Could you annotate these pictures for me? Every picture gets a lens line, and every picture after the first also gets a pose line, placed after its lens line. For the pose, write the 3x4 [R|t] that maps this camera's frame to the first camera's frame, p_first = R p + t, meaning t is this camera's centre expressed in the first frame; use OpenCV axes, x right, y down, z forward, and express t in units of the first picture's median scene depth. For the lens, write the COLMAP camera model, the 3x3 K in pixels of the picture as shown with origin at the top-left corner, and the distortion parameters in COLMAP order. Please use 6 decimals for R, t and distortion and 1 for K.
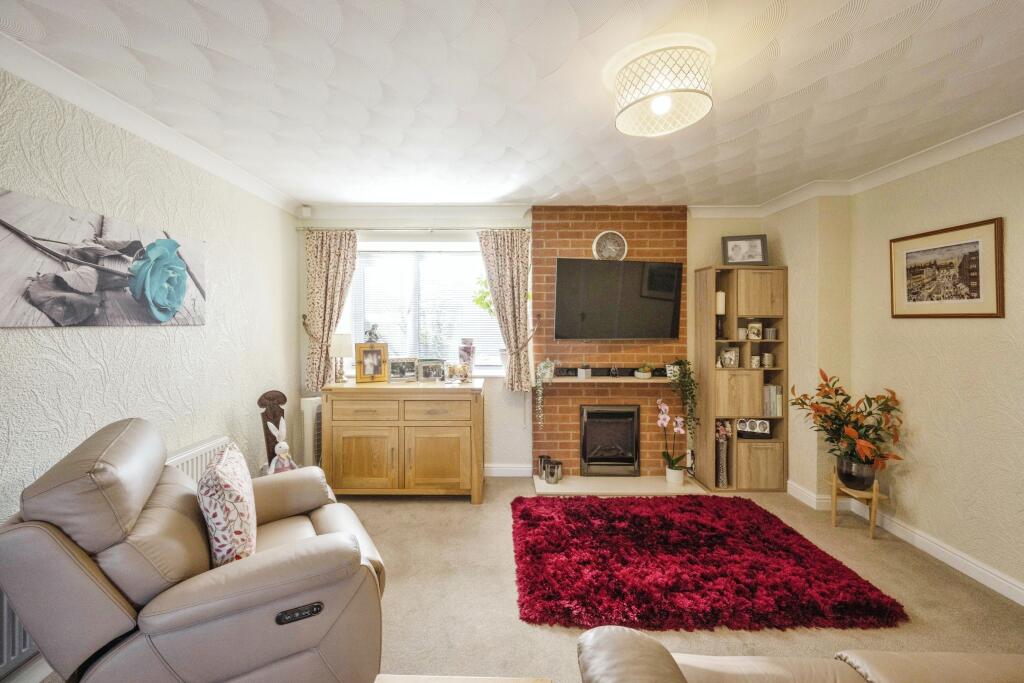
lens RADIAL K [[422.6, 0, 510.4], [0, 422.6, 319.9], [0, 0, 1]] dist [0.000724, 0.000051]
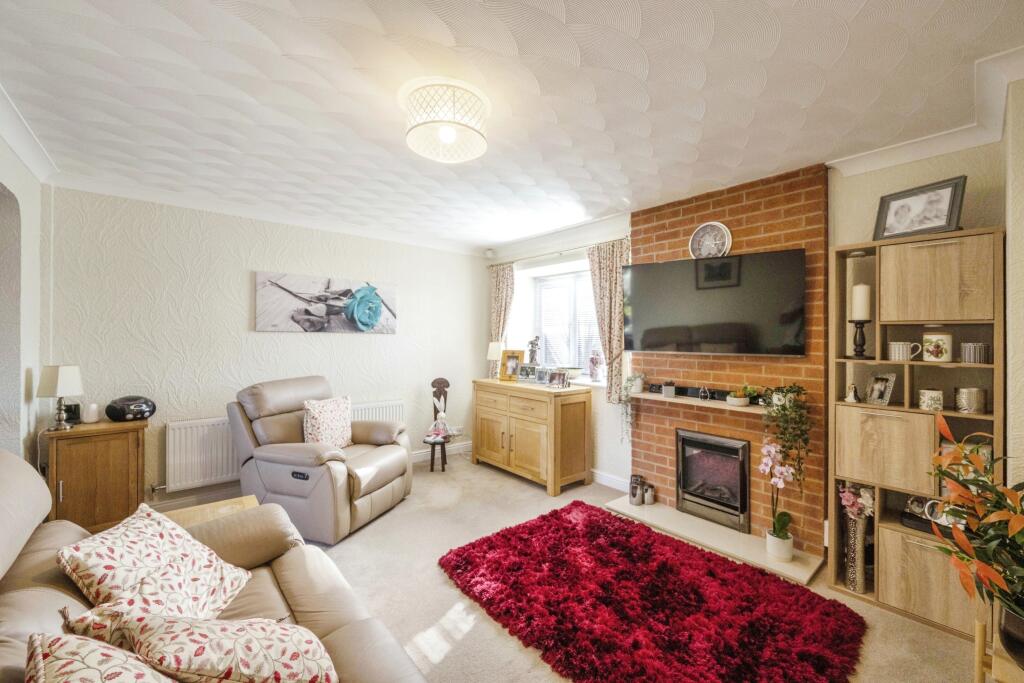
lens RADIAL K [[414.5, 0, 516.6], [0, 414.5, 337.9], [0, 0, 1]] dist [-0.000559, -0.000059]
pose [[0.655830, 0.005861, -0.754885, 0.630632], [-0.009180, 0.999958, -0.000211, 0.018675], [0.754852, 0.007069, 0.655857, 0.195454]]
